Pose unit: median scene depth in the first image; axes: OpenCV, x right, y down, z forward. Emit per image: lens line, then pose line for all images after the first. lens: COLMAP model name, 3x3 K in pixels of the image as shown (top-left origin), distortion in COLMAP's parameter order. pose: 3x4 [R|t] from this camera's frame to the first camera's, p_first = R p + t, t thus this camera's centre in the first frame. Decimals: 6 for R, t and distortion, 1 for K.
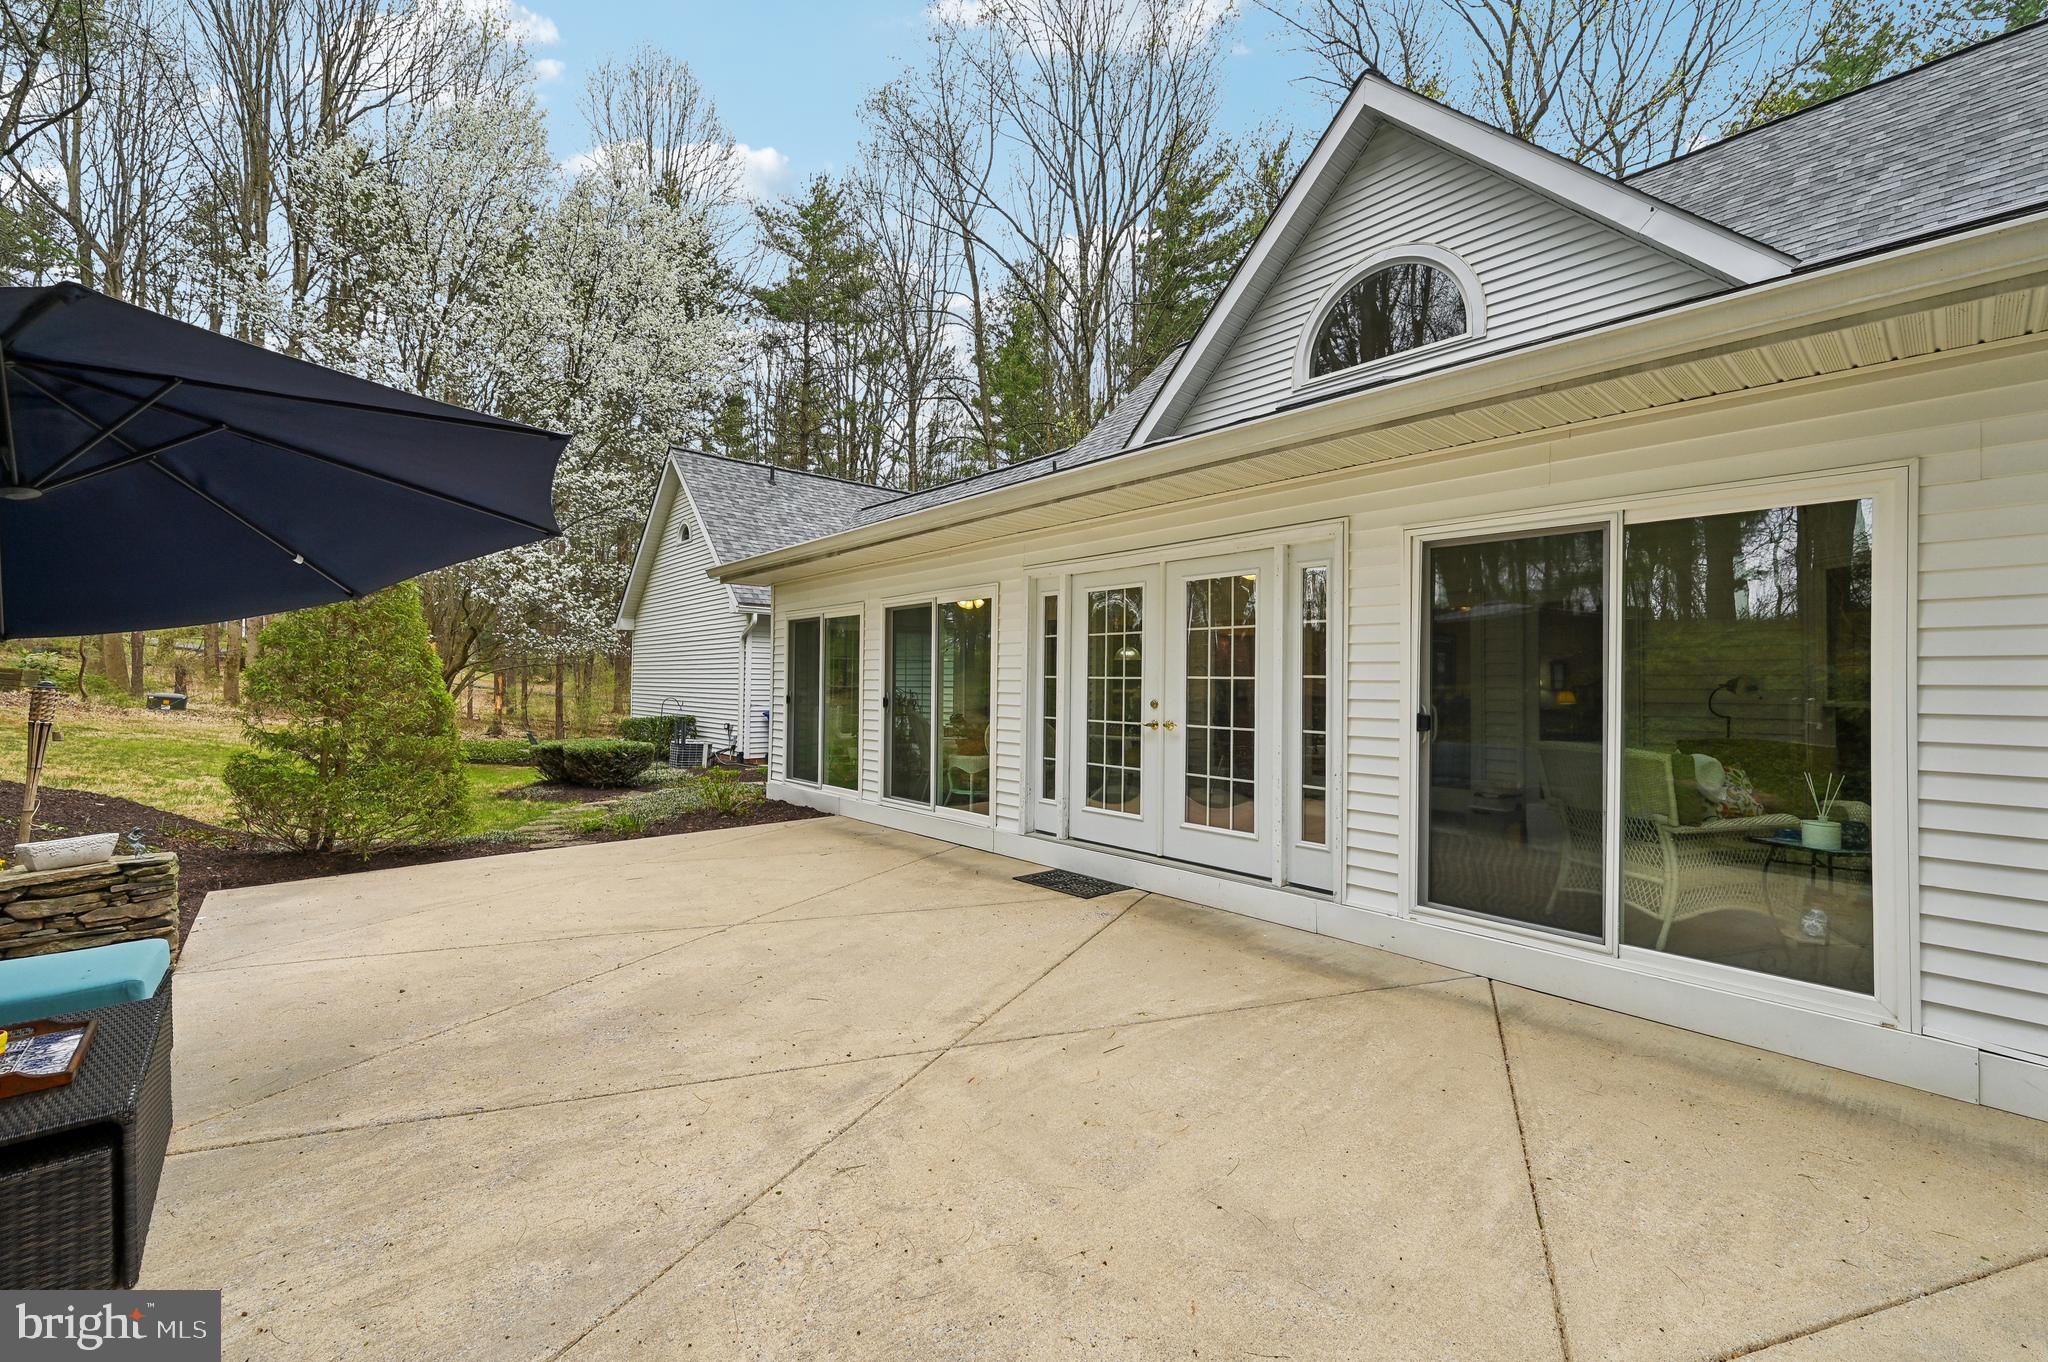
lens RADIAL K [[820.0, 0, 1005.2], [0, 820.0, 675.7], [0, 0, 1]] dist [0.000354, -0.000447]
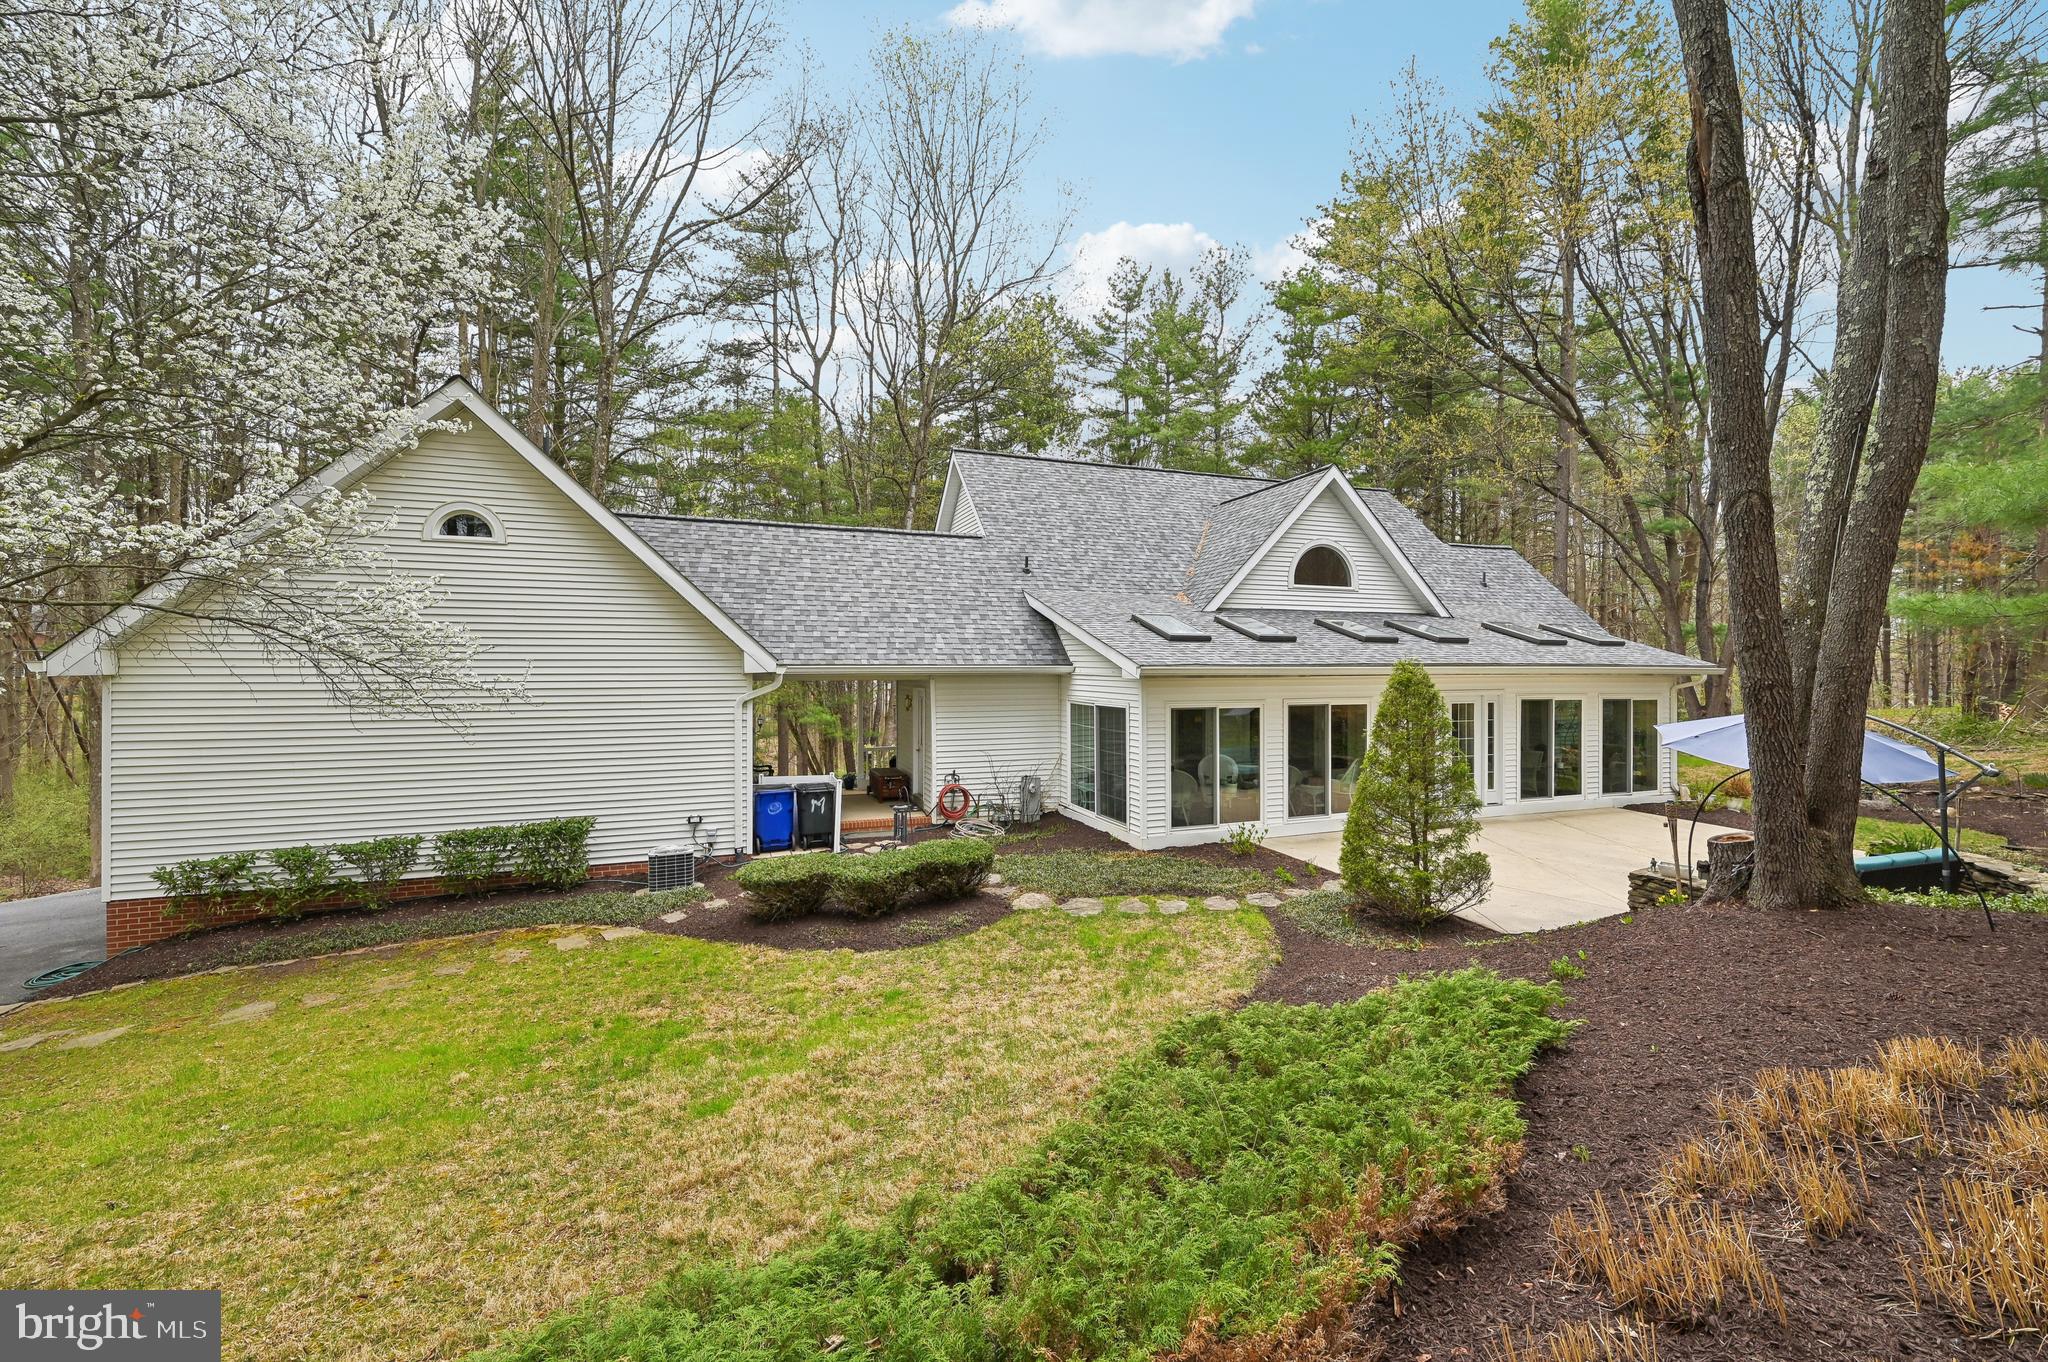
lens RADIAL K [[820.0, 0, 1005.8], [0, 820.0, 666.7], [0, 0, 1]] dist [0.000354, -0.000447]
pose [[0.351188, -0.015331, 0.936180, -3.345029], [-0.002180, 0.999850, 0.017191, -0.330774], [-0.936303, -0.008078, 0.351102, 1.686224]]
